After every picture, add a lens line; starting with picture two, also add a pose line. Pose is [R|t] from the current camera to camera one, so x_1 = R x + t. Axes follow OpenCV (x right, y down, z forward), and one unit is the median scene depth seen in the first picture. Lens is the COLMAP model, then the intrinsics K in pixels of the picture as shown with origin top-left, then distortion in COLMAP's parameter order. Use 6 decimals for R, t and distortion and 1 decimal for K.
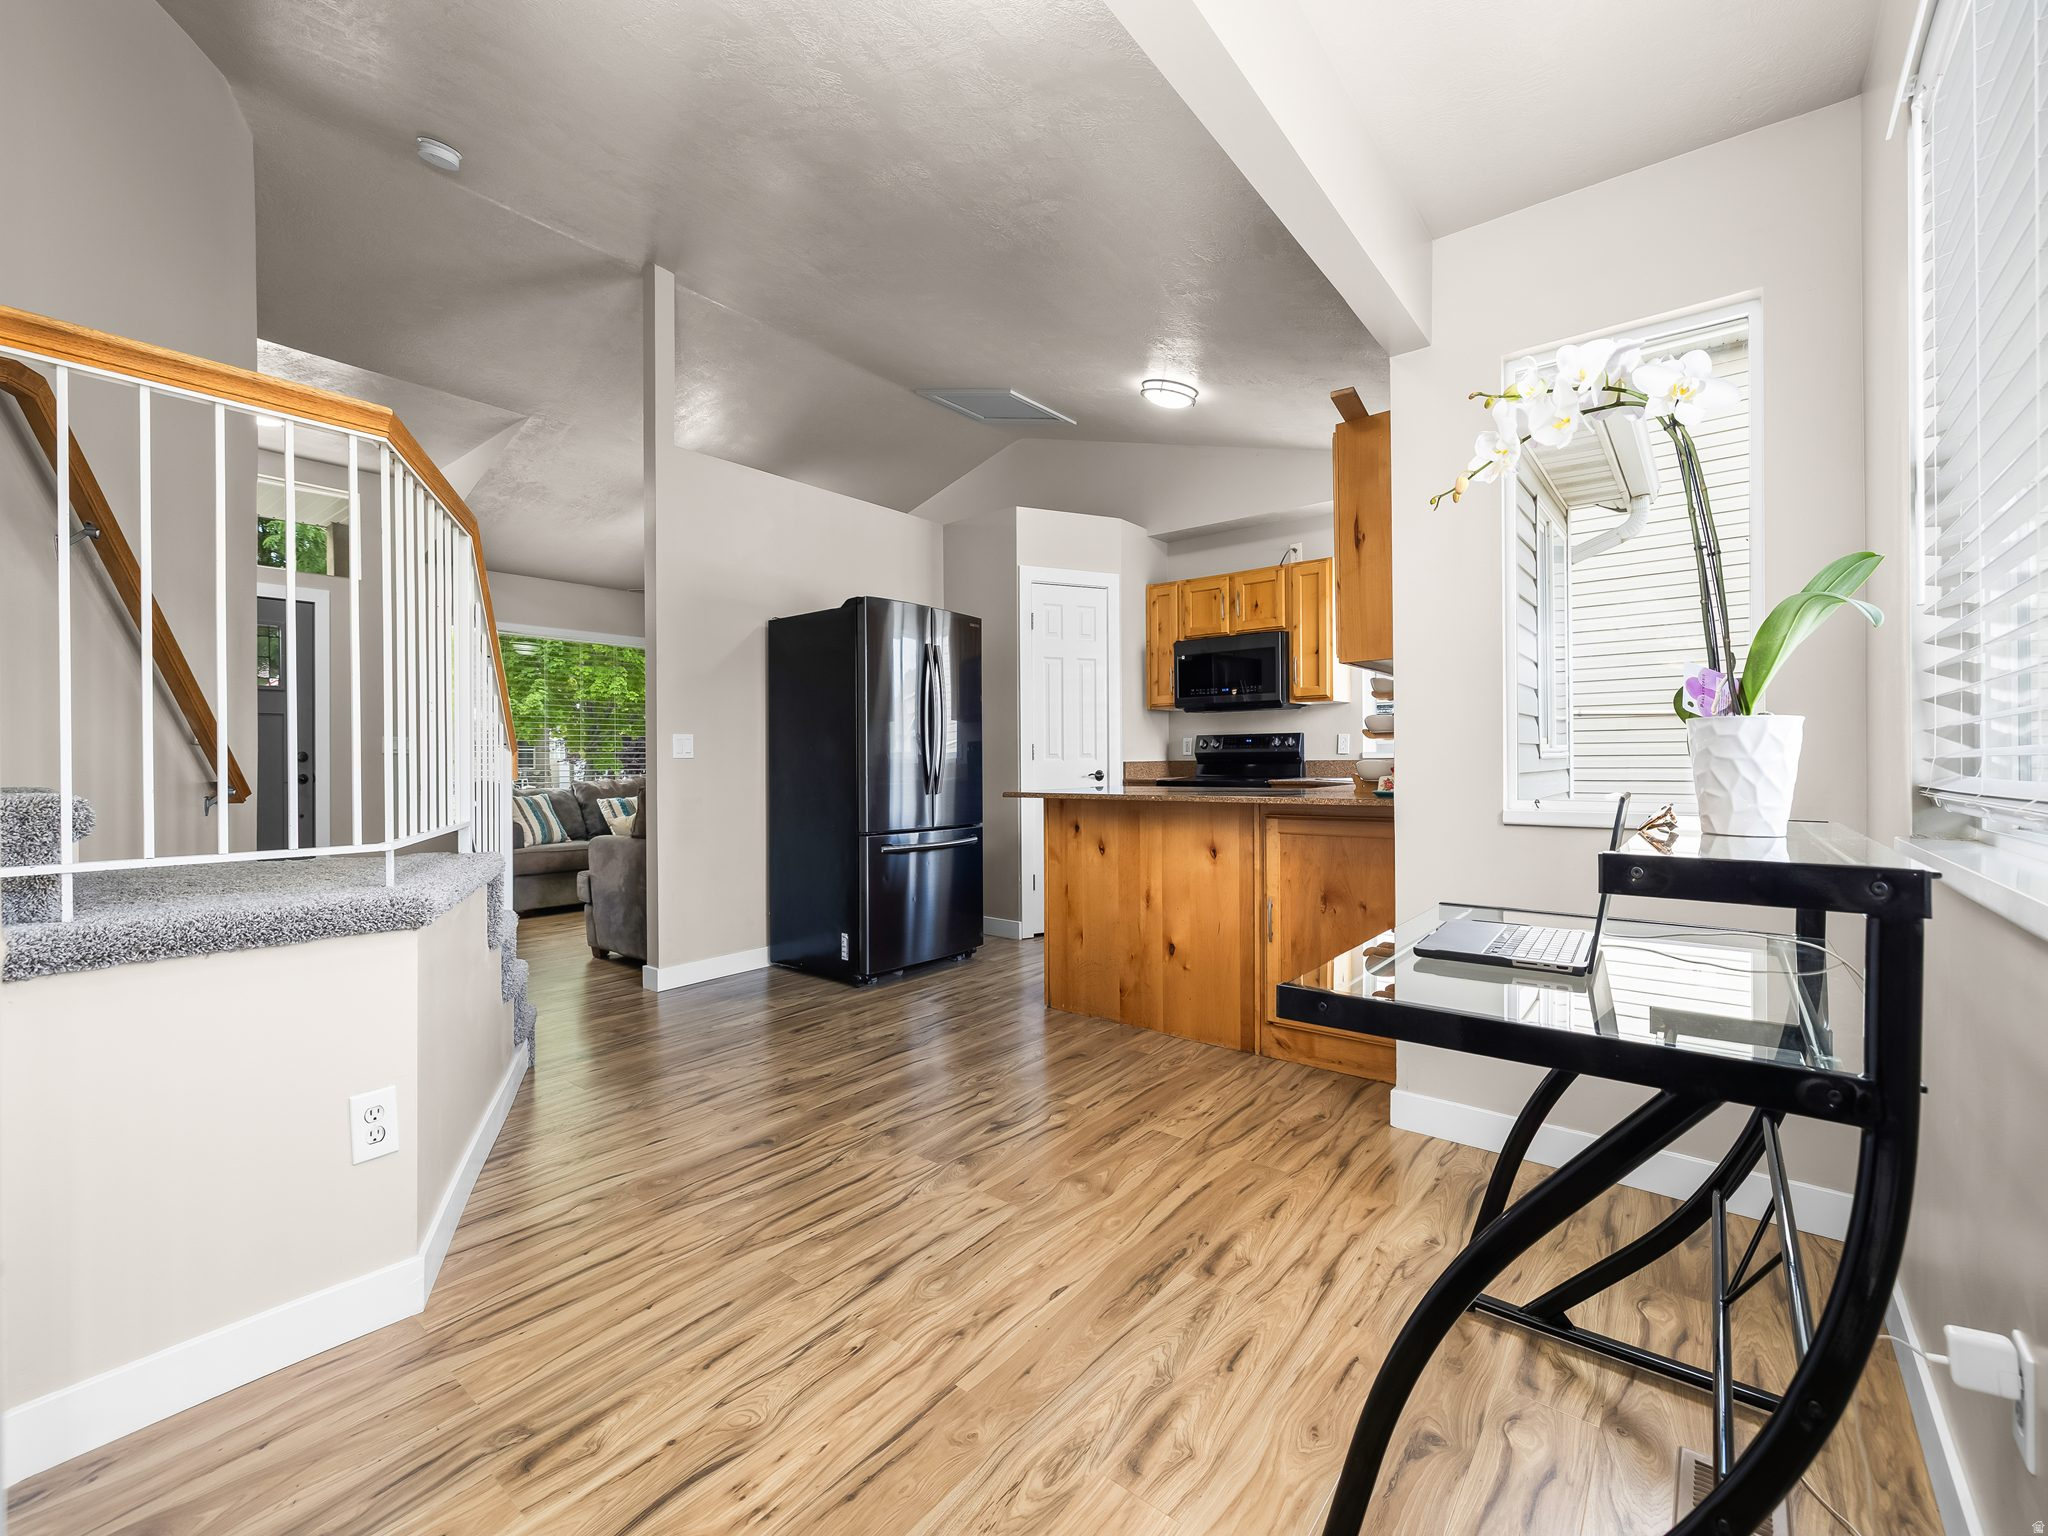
lens RADIAL K [[860.3, 0, 1014.9], [0, 860.3, 762.6], [0, 0, 1]] dist [-0.003267, 0.000143]
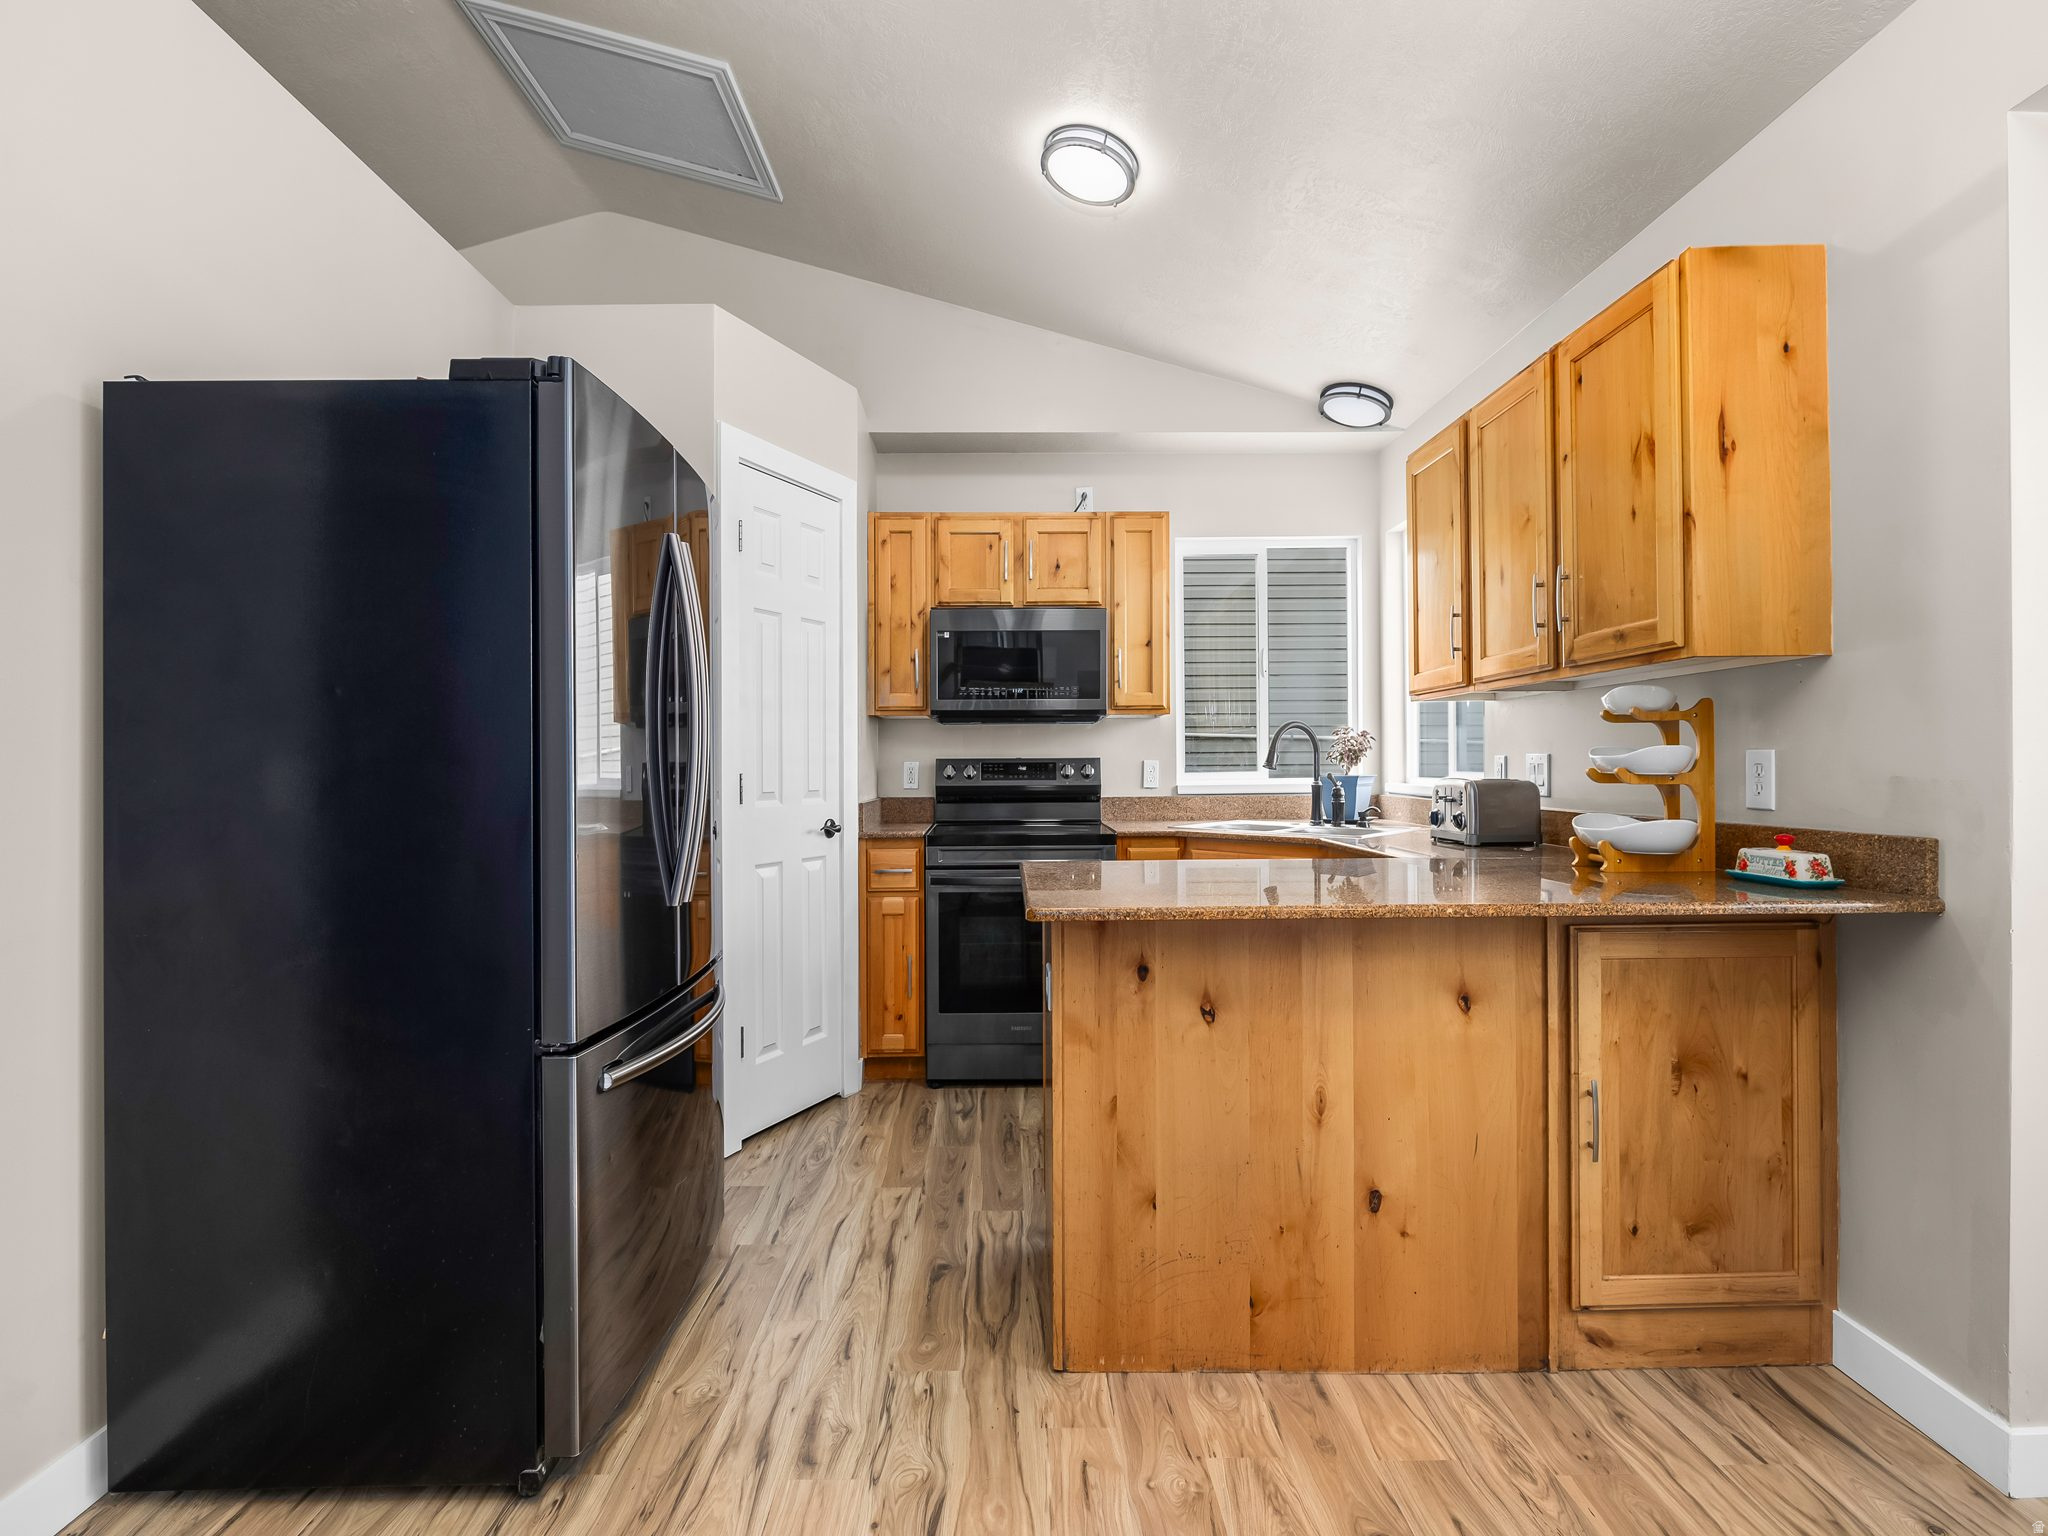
lens RADIAL K [[946.6, 0, 1019.9], [0, 946.6, 768.7], [0, 0, 1]] dist [-0.003896, -0.000374]
pose [[0.767856, 0.004383, 0.640608, -0.326219], [0.000047, 0.999976, -0.006899, -0.031396], [-0.640623, 0.005327, 0.767837, 0.694391]]
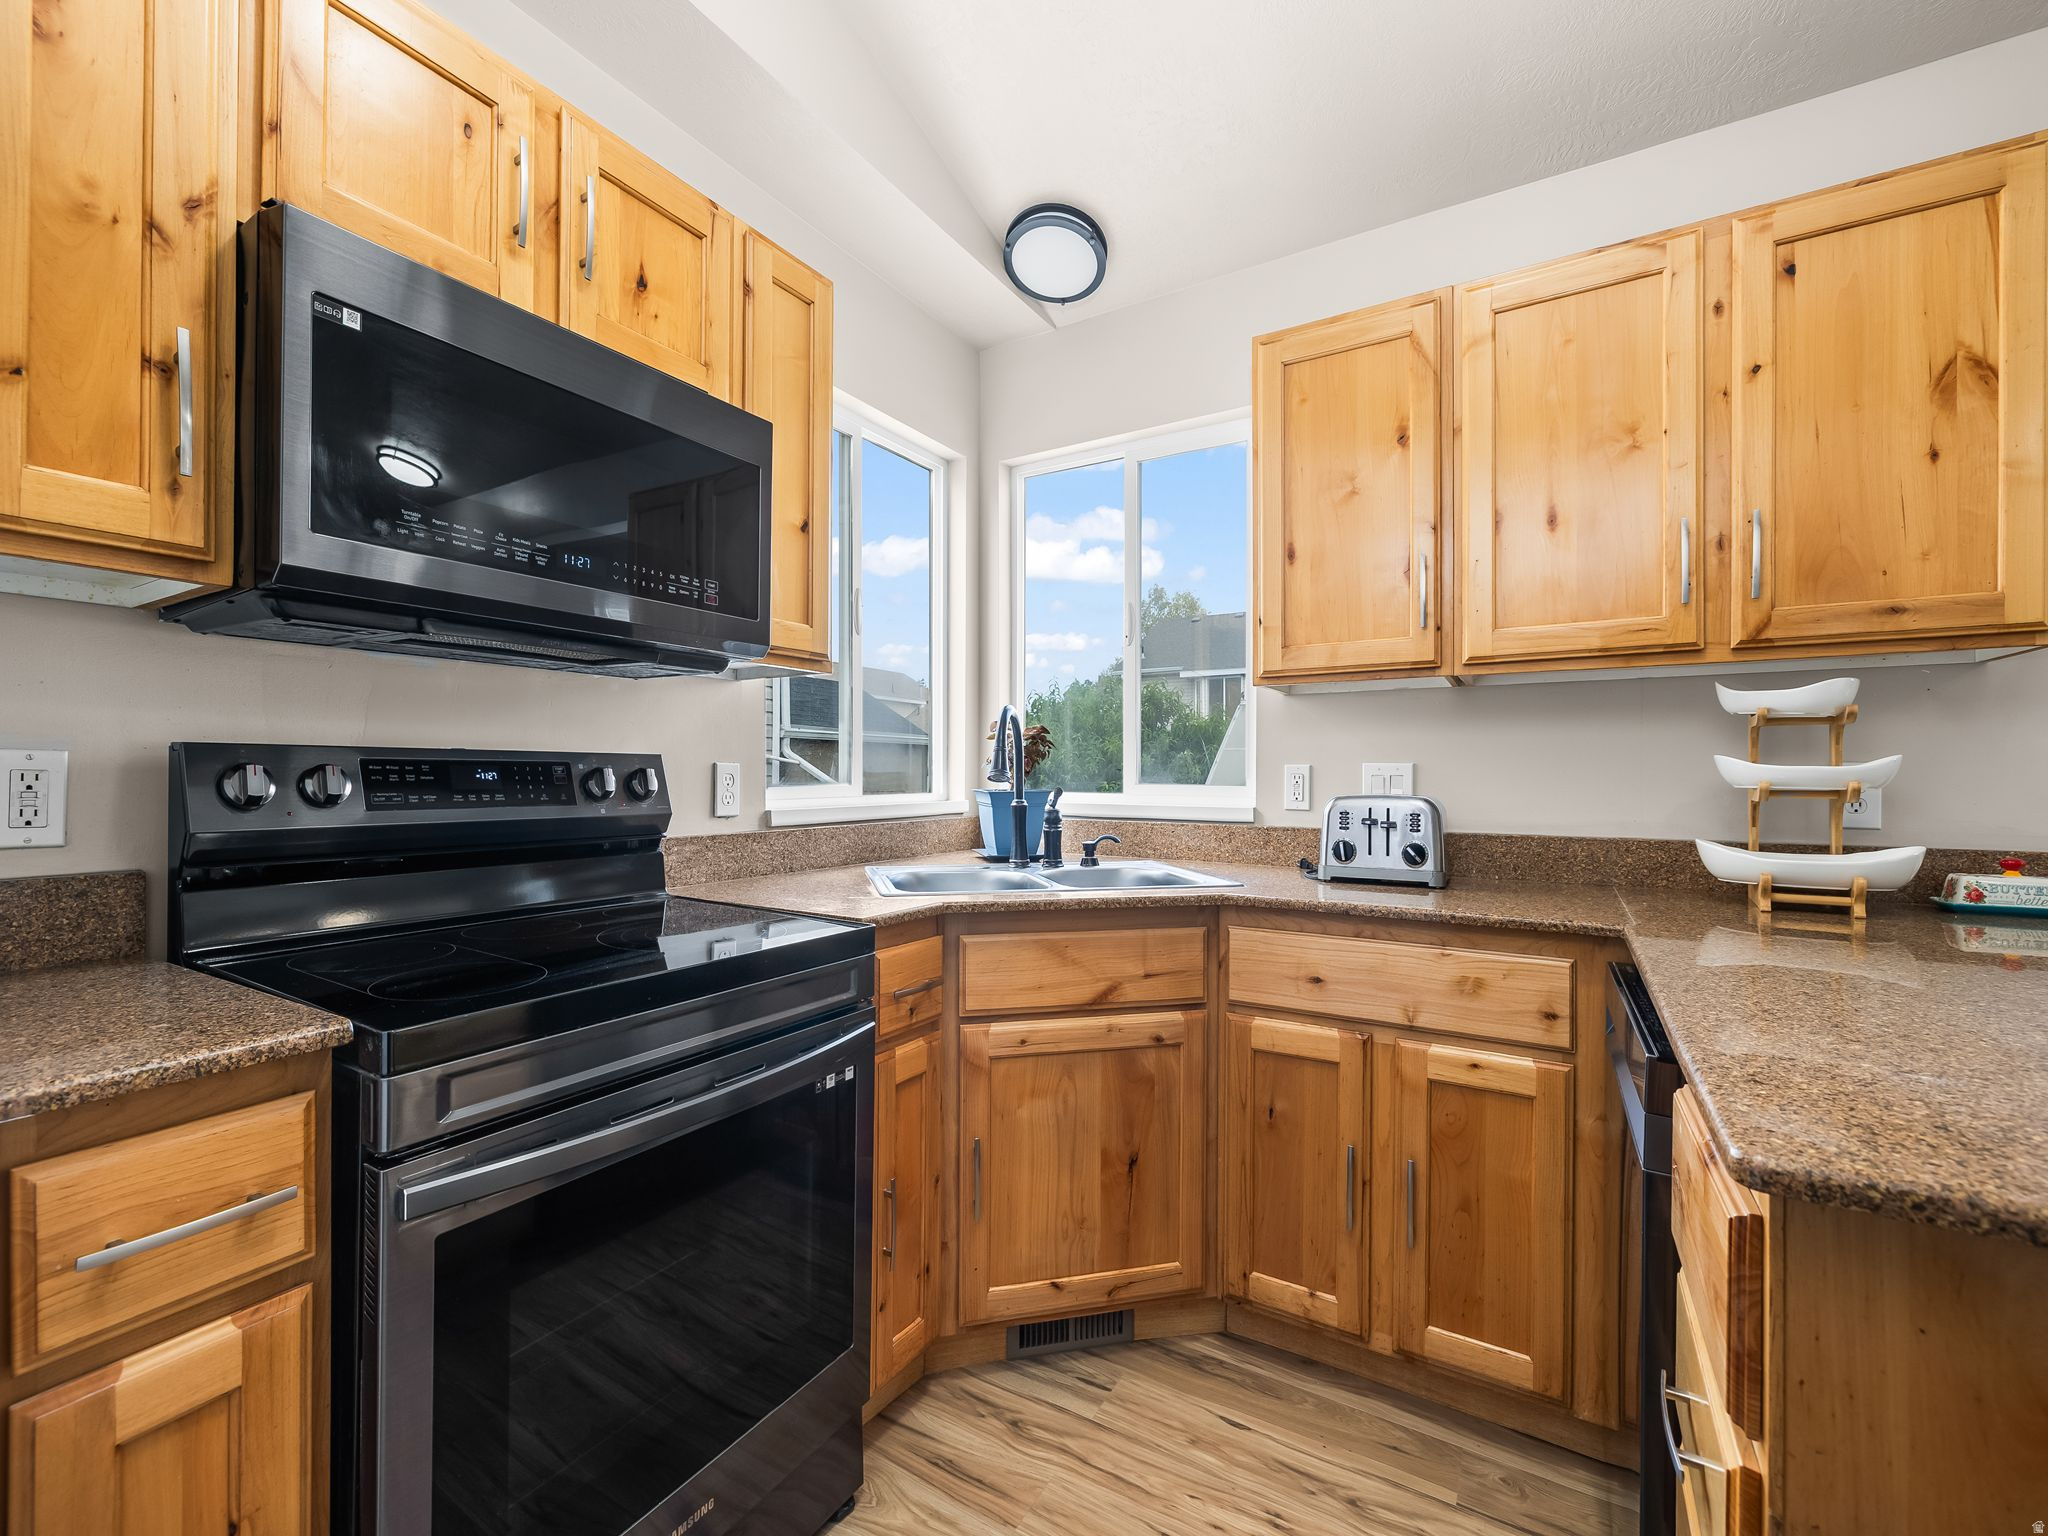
lens RADIAL K [[860.3, 0, 1021.3], [0, 860.3, 776.6], [0, 0, 1]] dist [-0.003267, 0.000143]
pose [[-0.124720, 0.010306, 0.992138, -0.006116], [0.001681, 0.999947, -0.010176, -0.035210], [-0.992191, 0.000398, -0.124731, 1.398939]]
